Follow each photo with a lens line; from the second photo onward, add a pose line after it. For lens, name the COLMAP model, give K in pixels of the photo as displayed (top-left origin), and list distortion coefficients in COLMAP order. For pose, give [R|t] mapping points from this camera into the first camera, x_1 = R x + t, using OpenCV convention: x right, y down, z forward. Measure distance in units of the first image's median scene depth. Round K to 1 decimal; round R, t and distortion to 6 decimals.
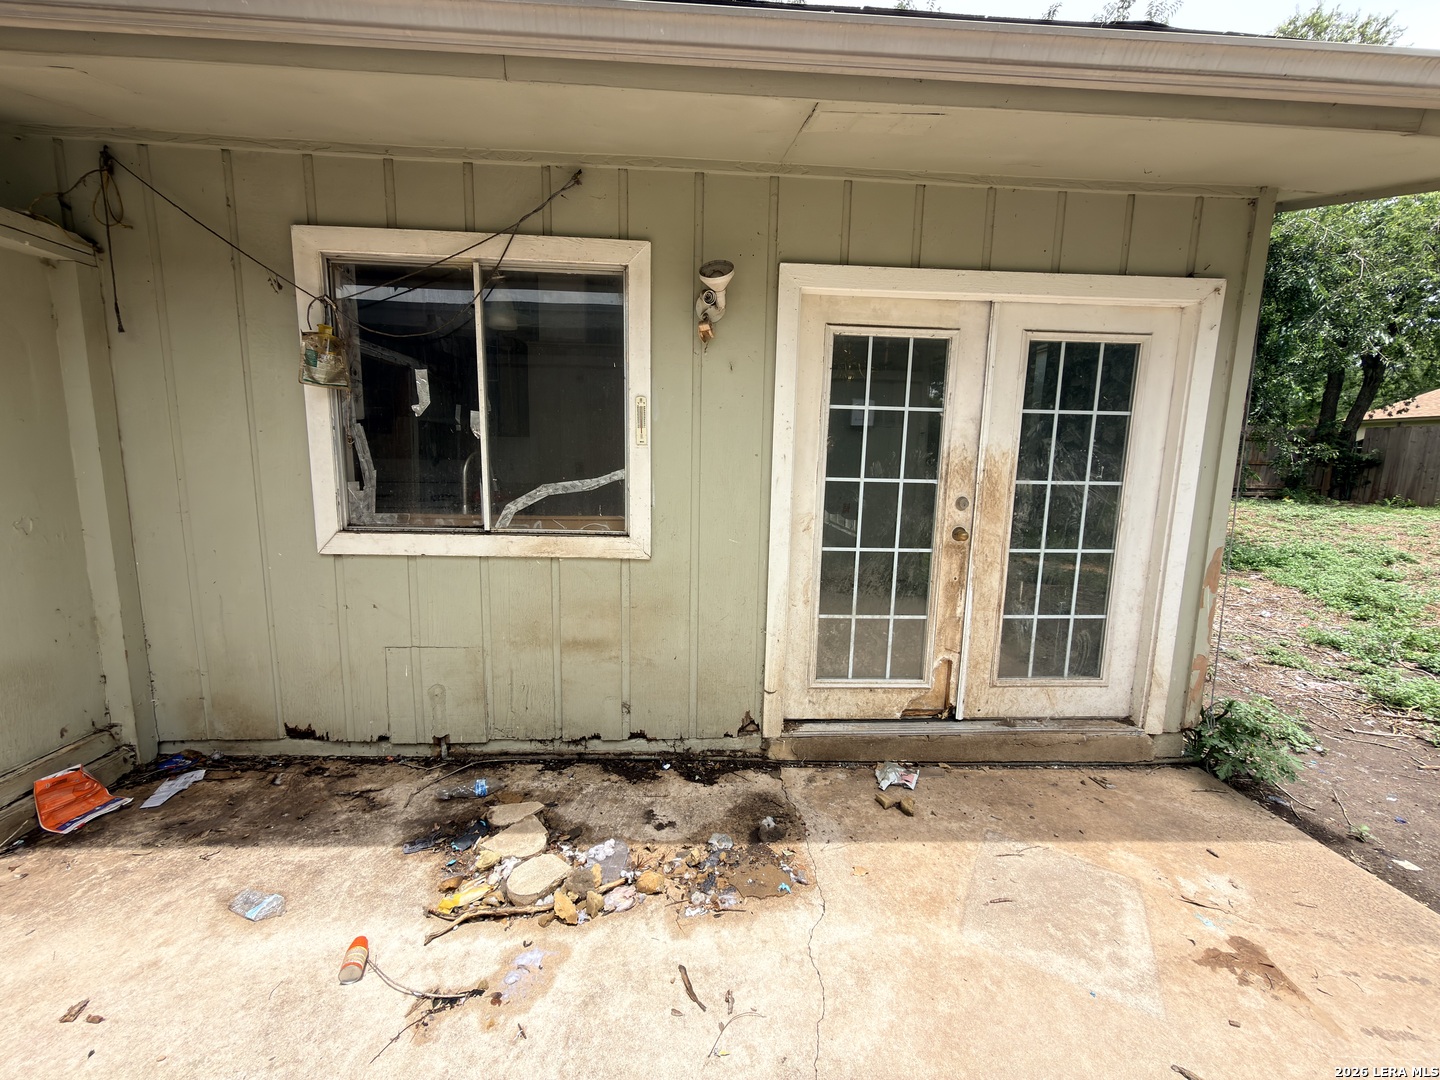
lens RADIAL K [[570.0, 0, 720.0], [0, 570.0, 540.0], [0, 0, 1]] dist [-0.001199, 0.000014]
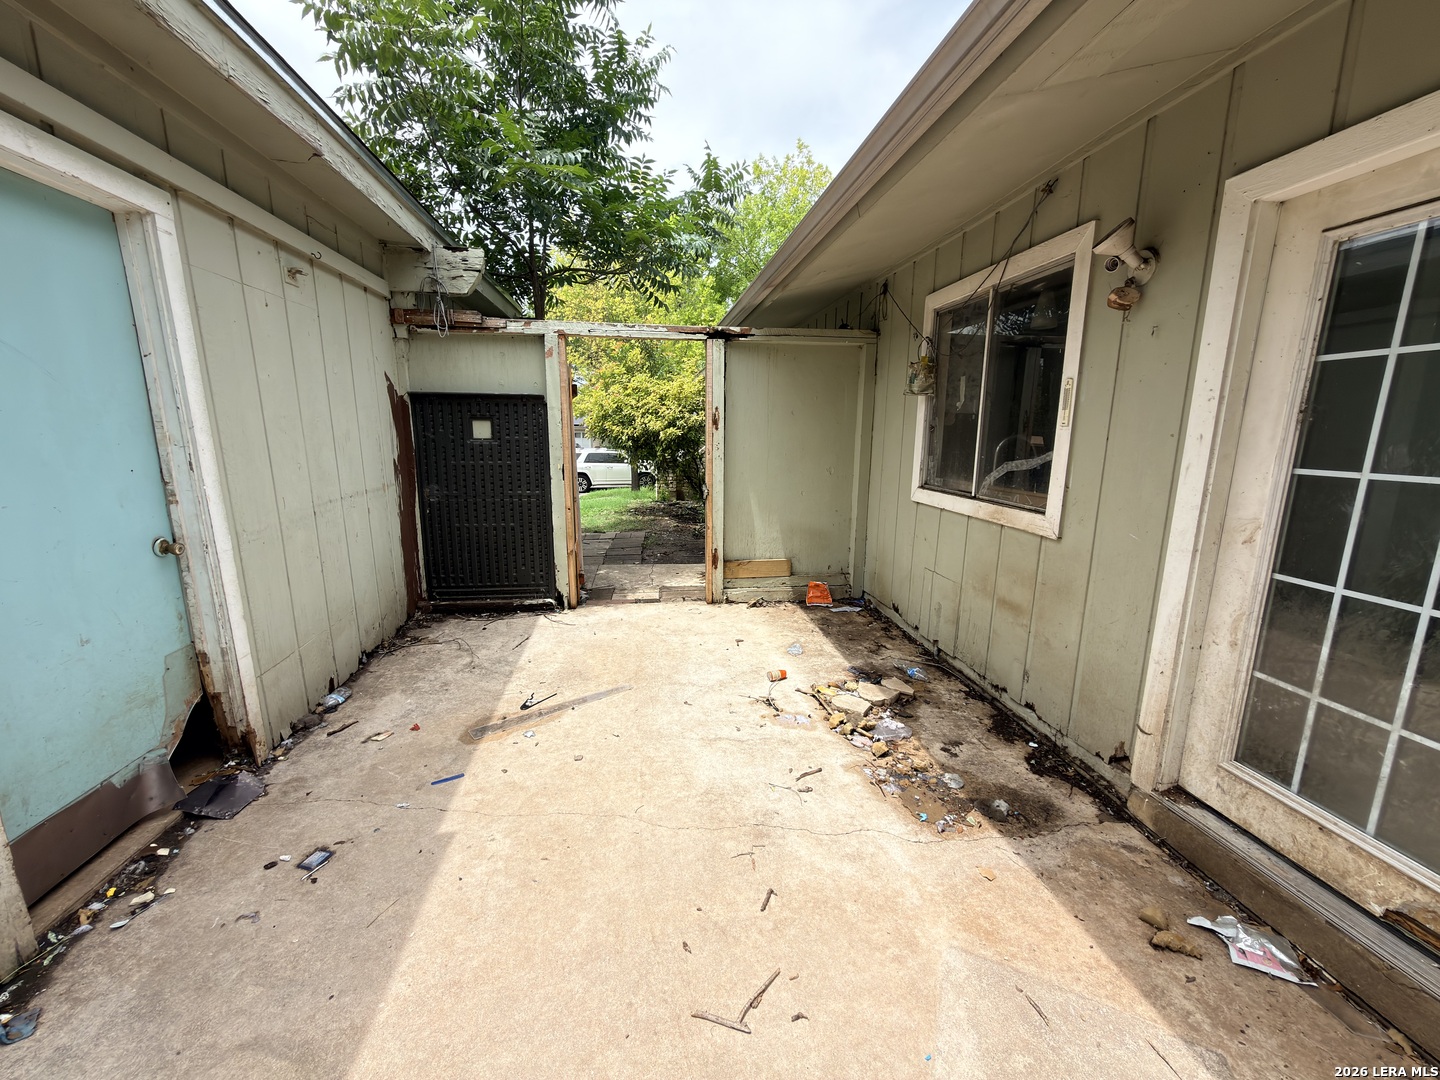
lens RADIAL K [[570.0, 0, 720.0], [0, 570.0, 540.0], [0, 0, 1]] dist [-0.001199, 0.000014]
pose [[0.087711, 0.169279, -0.981657, 0.819236], [-0.153326, 0.976006, 0.154605, -0.030632], [0.984275, 0.136953, 0.111561, 0.298007]]
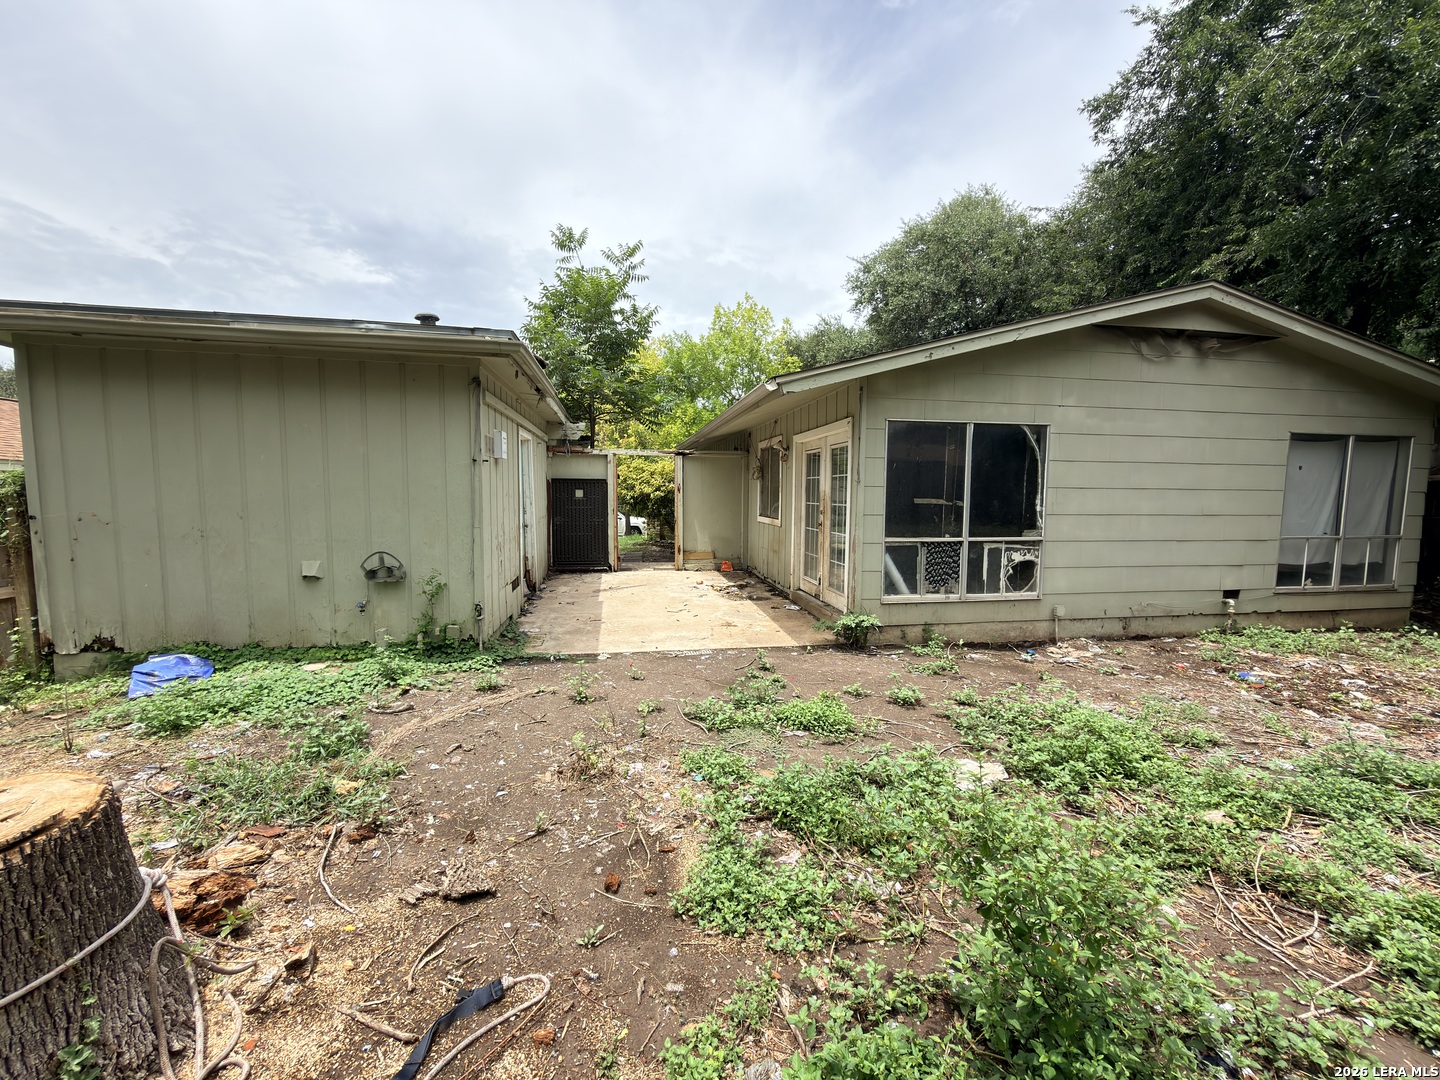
lens RADIAL K [[570.0, 0, 720.0], [0, 570.0, 540.0], [0, 0, 1]] dist [-0.001199, 0.000014]
pose [[0.121442, 0.064268, -0.990516, 3.135403], [-0.151490, 0.987411, 0.045493, 0.010496], [0.980970, 0.144529, 0.129649, 0.239402]]
